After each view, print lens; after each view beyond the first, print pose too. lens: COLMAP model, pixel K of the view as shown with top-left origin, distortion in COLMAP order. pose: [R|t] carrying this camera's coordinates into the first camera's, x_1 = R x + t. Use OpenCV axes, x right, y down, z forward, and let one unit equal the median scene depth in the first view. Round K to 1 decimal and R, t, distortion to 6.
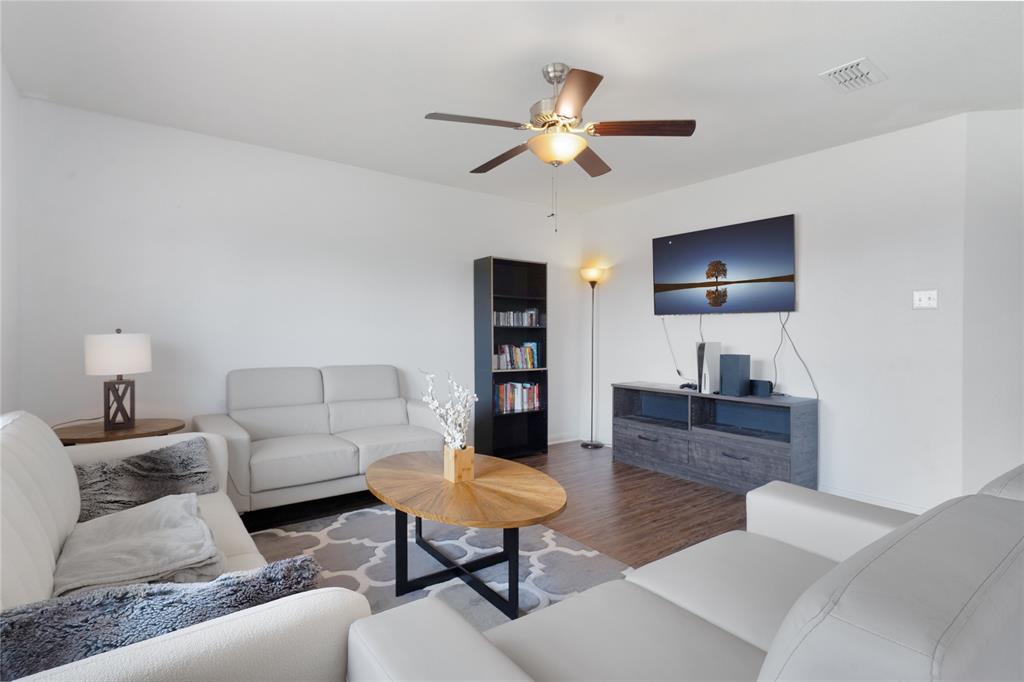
lens RADIAL K [[500.1, 0, 522.4], [0, 500.1, 340.7], [0, 0, 1]] dist [0.002431, 0.000792]
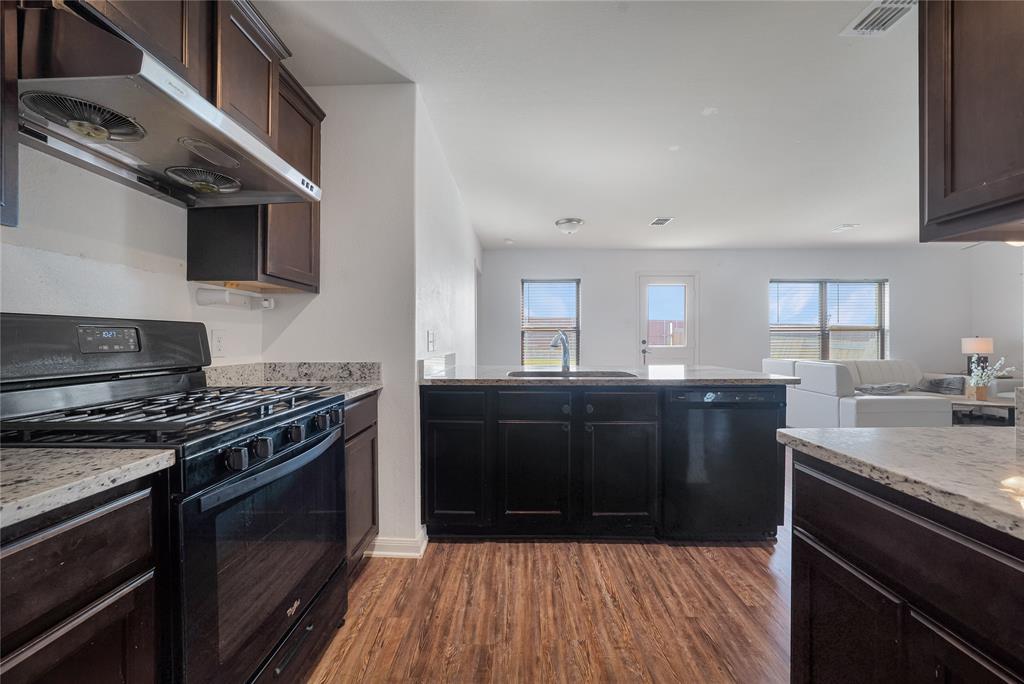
lens RADIAL K [[392.1, 0, 512.0], [0, 392.1, 342.0], [0, 0, 1]] dist [-0.027399, 0.008804]
pose [[-0.609340, 0.002644, -0.792905, 1.376531], [-0.008548, 0.999914, 0.009903, 0.004538], [0.792863, 0.012812, -0.609265, 0.200336]]
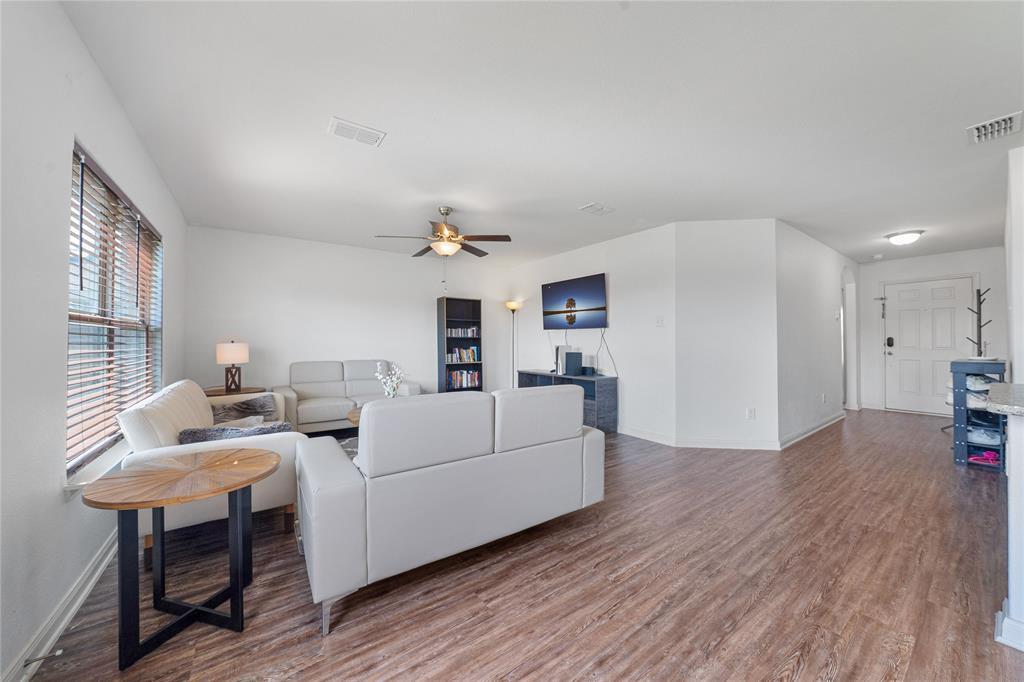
lens RADIAL K [[360.6, 0, 518.5], [0, 360.6, 340.6], [0, 0, 1]] dist [-0.031599, 0.006955]
pose [[0.999773, -0.008207, -0.019645, 0.218459], [0.007926, 0.999866, -0.014324, 0.002780], [0.019760, 0.014165, 0.999704, -0.234530]]
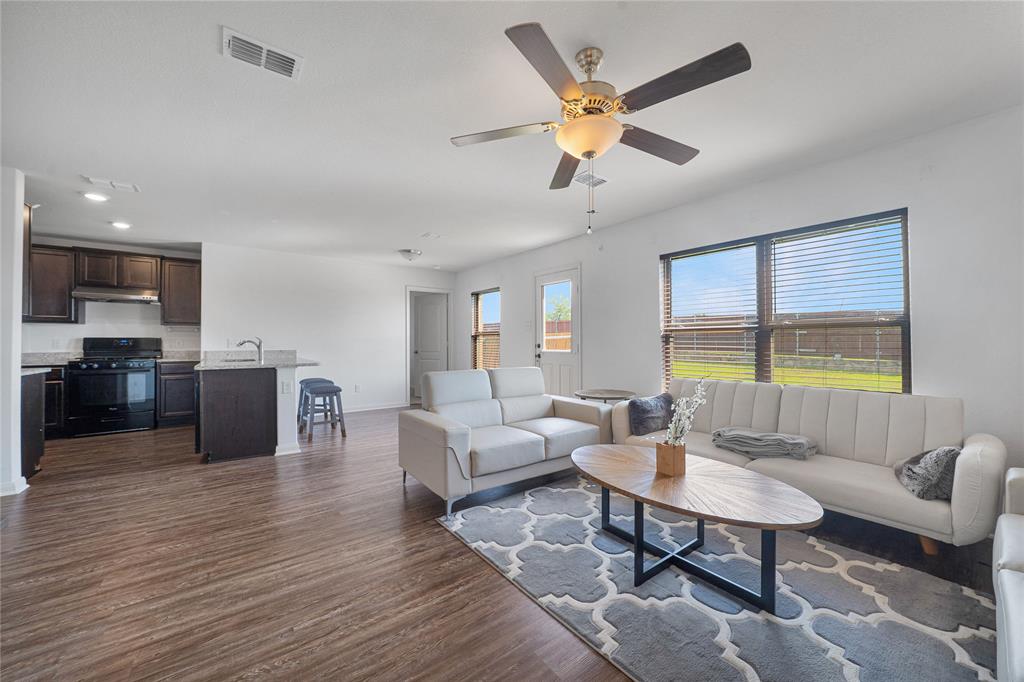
lens RADIAL K [[379.9, 0, 514.0], [0, 379.9, 336.8], [0, 0, 1]] dist [-0.031238, 0.007485]
pose [[-0.999985, -0.004080, -0.003587, 0.117849], [-0.004067, 0.999986, -0.003435, -0.010908], [0.003601, -0.003421, -0.999988, 0.974788]]
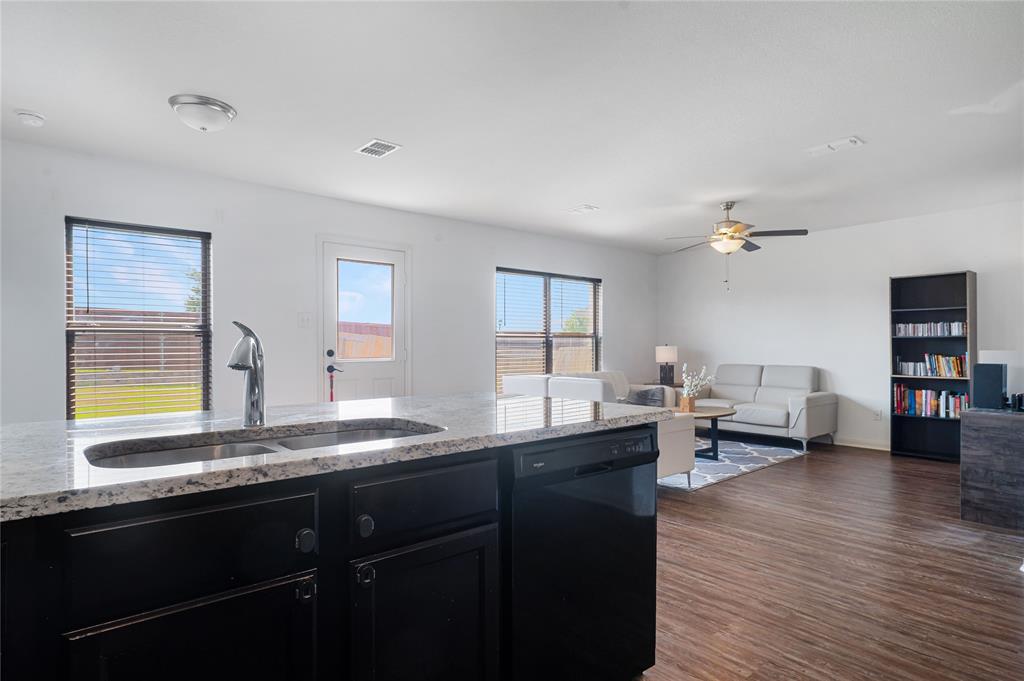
lens RADIAL K [[563.6, 0, 514.6], [0, 563.6, 348.5], [0, 0, 1]] dist [0.015907, -0.000161]
pose [[0.069282, -0.002400, -0.997594, 1.215668], [-0.005504, 0.999981, -0.002788, 0.005798], [0.997582, 0.005684, 0.069268, 0.037359]]
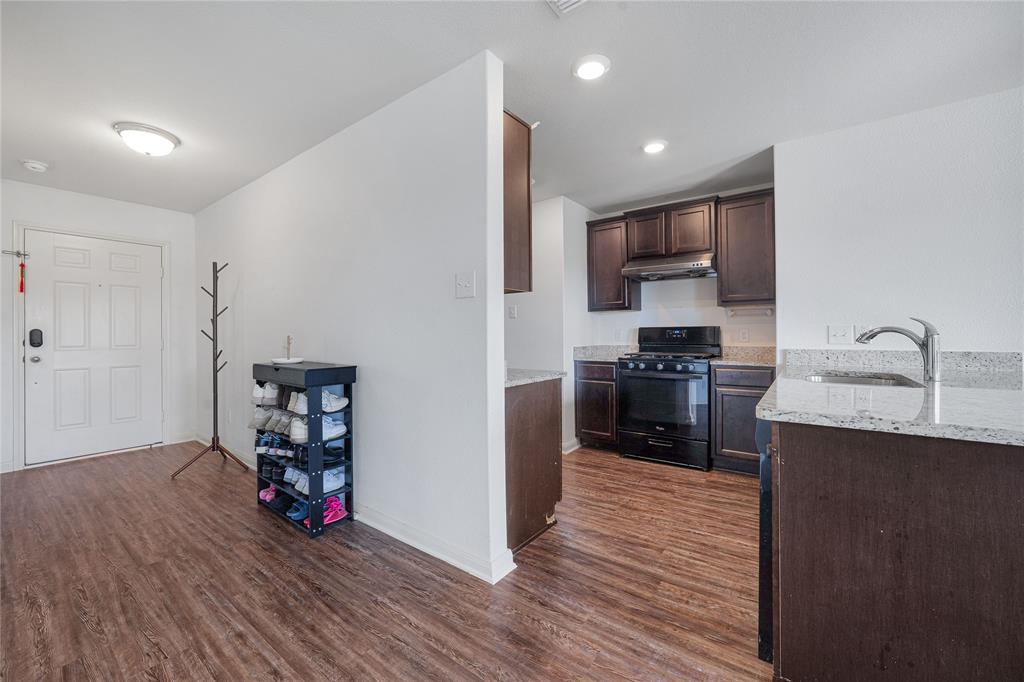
lens RADIAL K [[404.3, 0, 509.0], [0, 404.3, 333.3], [0, 0, 1]] dist [-0.030897, 0.009136]
pose [[-0.280557, -0.000564, 0.959837, 0.572025], [0.012245, 0.999916, 0.004167, -0.001104], [-0.959759, 0.012923, -0.280527, 0.427144]]
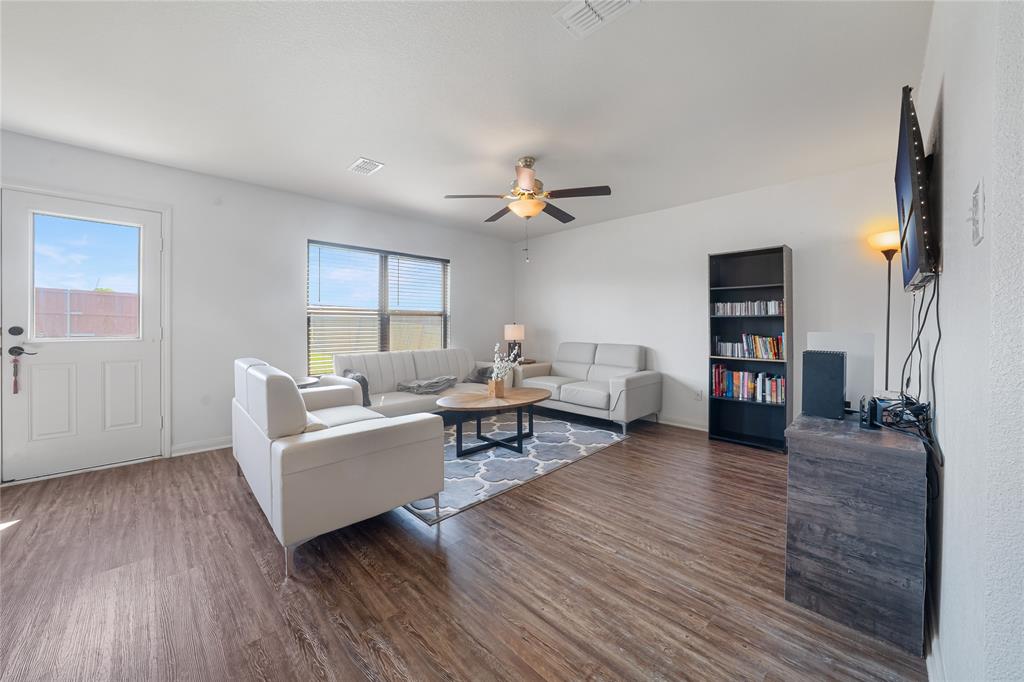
lens RADIAL K [[378.8, 0, 509.5], [0, 378.8, 324.2], [0, 0, 1]] dist [-0.027132, 0.006624]
pose [[0.130121, -0.006848, -0.991475, 0.728465], [-0.011023, 0.999904, -0.008353, 0.000158], [0.991437, 0.012016, 0.130033, 0.454496]]
